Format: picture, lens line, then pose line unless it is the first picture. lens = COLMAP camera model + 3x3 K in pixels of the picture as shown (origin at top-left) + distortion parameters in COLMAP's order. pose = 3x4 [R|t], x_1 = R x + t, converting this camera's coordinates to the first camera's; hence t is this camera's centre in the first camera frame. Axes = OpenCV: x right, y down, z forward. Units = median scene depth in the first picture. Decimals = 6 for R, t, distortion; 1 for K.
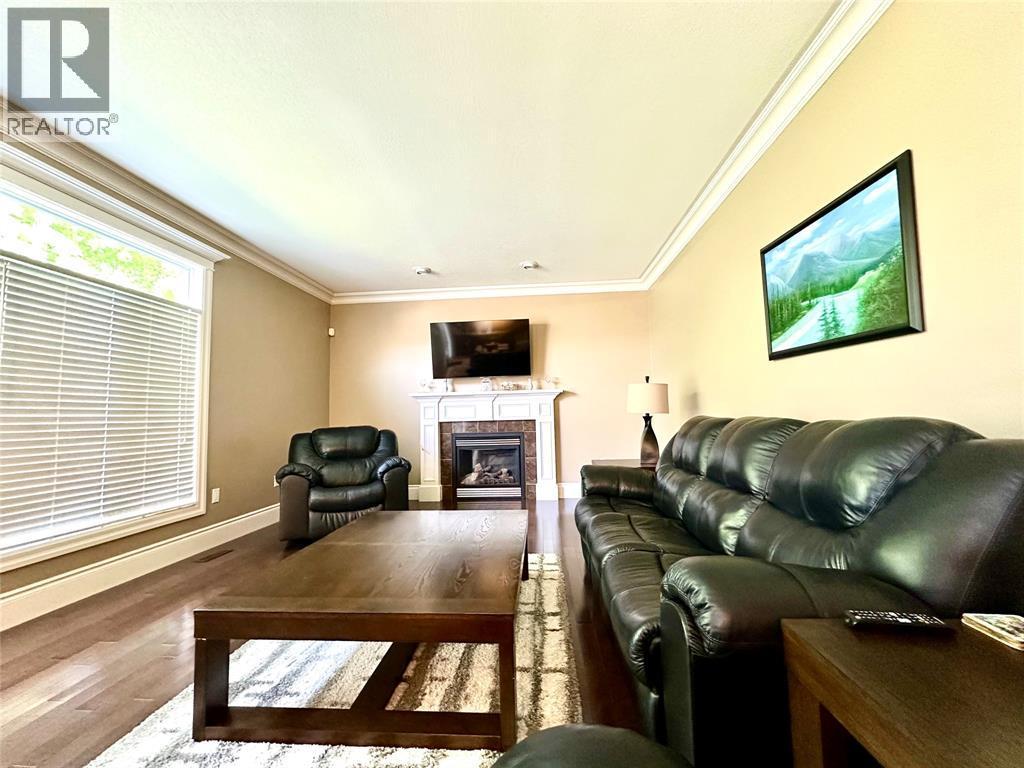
lens RADIAL K [[408.2, 0, 509.2], [0, 408.2, 383.2], [0, 0, 1]] dist [-0.000070, -0.000336]
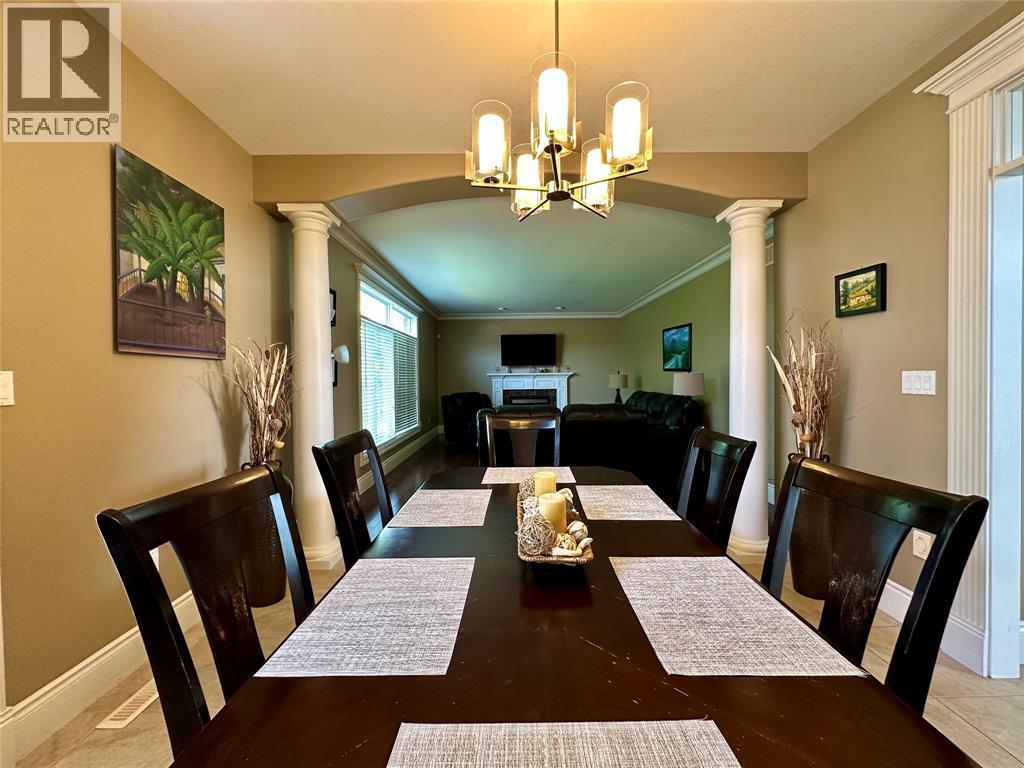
lens RADIAL K [[408.2, 0, 512.8], [0, 408.2, 383.4], [0, 0, 1]] dist [-0.000070, -0.000336]
pose [[0.996230, 0.013121, 0.085748, -0.297126], [-0.020742, 0.995851, 0.088605, -0.096290], [-0.084230, -0.090050, 0.992369, -0.808783]]
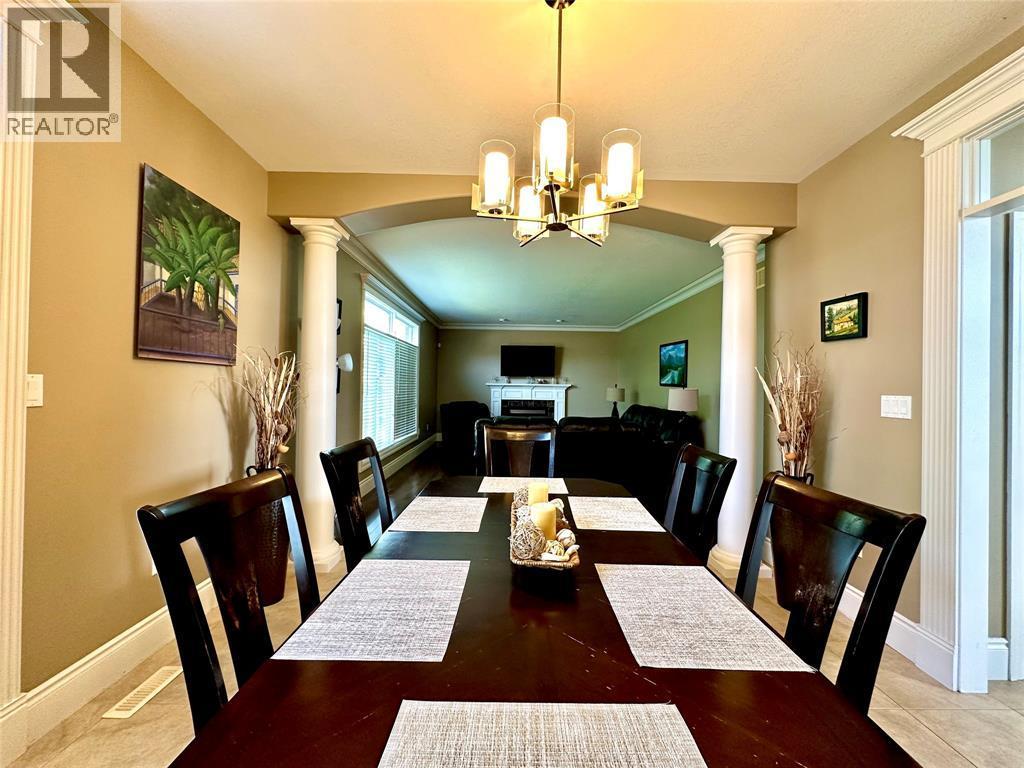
lens RADIAL K [[408.2, 0, 513.5], [0, 408.2, 383.0], [0, 0, 1]] dist [-0.000070, -0.000336]
pose [[0.995048, 0.042918, 0.089649, -0.297911], [-0.048813, 0.996715, 0.064629, -0.101950], [-0.086580, -0.068685, 0.993874, -0.826904]]
